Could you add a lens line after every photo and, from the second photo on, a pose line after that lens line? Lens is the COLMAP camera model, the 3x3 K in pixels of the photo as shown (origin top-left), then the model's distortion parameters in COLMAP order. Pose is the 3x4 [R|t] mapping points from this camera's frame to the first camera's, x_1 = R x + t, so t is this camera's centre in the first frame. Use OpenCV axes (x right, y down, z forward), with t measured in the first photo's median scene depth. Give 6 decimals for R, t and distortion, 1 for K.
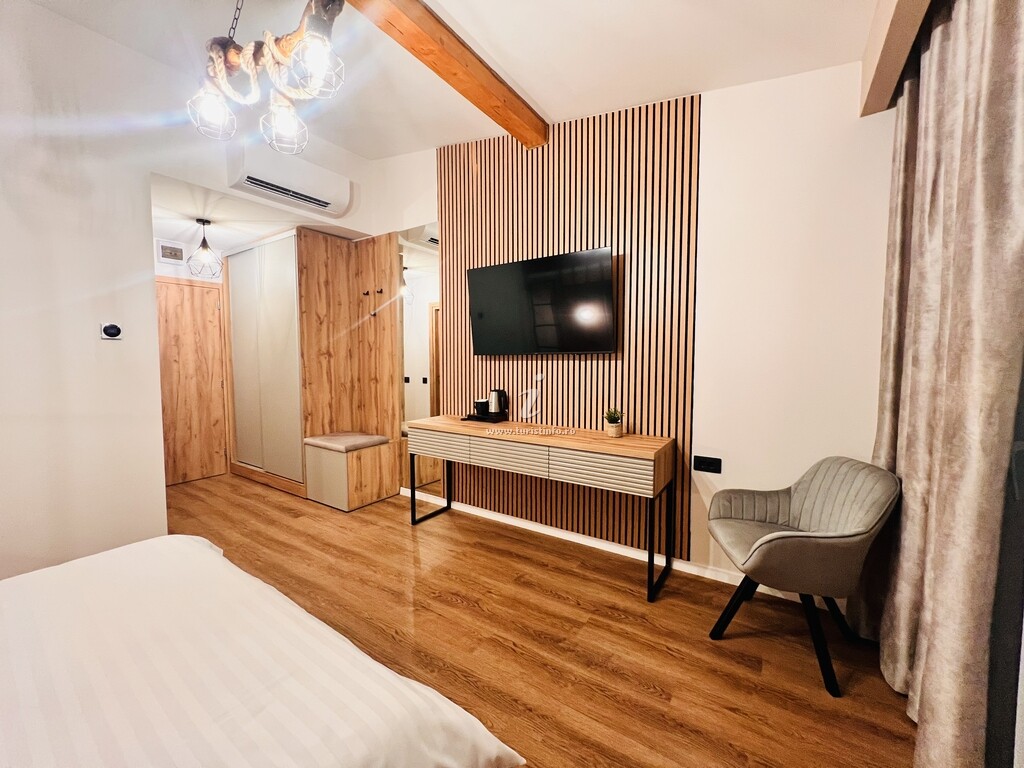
lens RADIAL K [[409.2, 0, 509.0], [0, 409.2, 383.2], [0, 0, 1]] dist [0.001302, 0.000000]
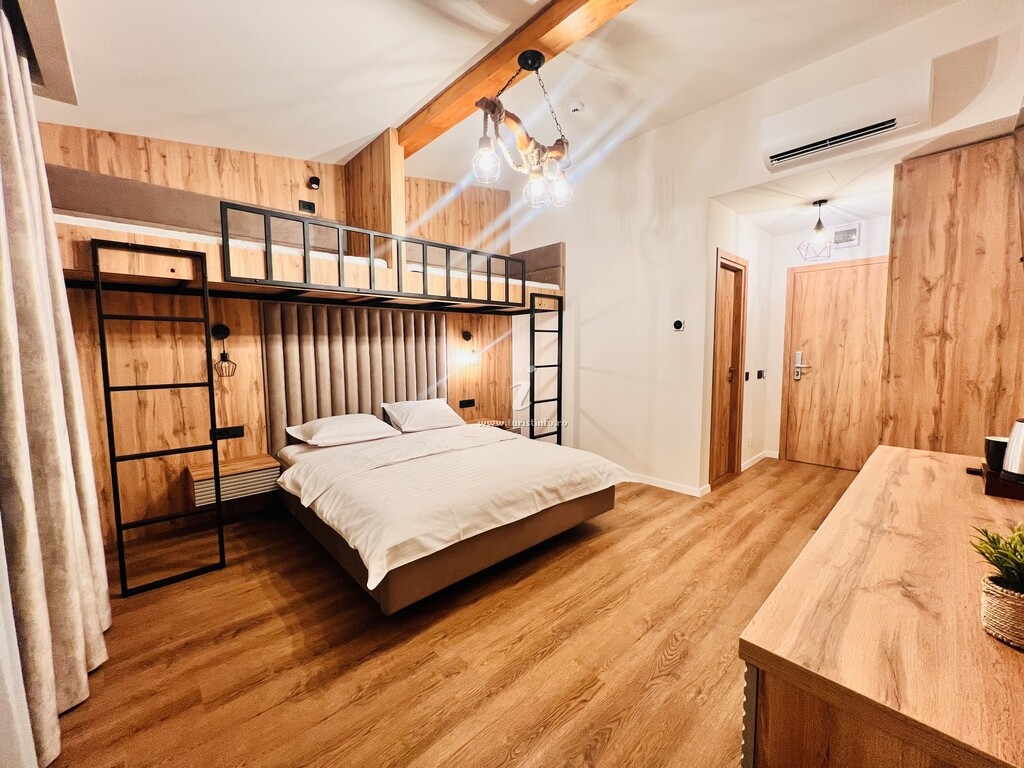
lens RADIAL K [[409.2, 0, 509.0], [0, 409.2, 383.2], [0, 0, 1]] dist [0.001302, 0.000000]
pose [[-0.228015, 0.088423, -0.969634, 0.359049], [-0.051604, 0.993371, 0.102722, -0.024948], [0.972289, 0.073459, -0.221941, 0.461604]]
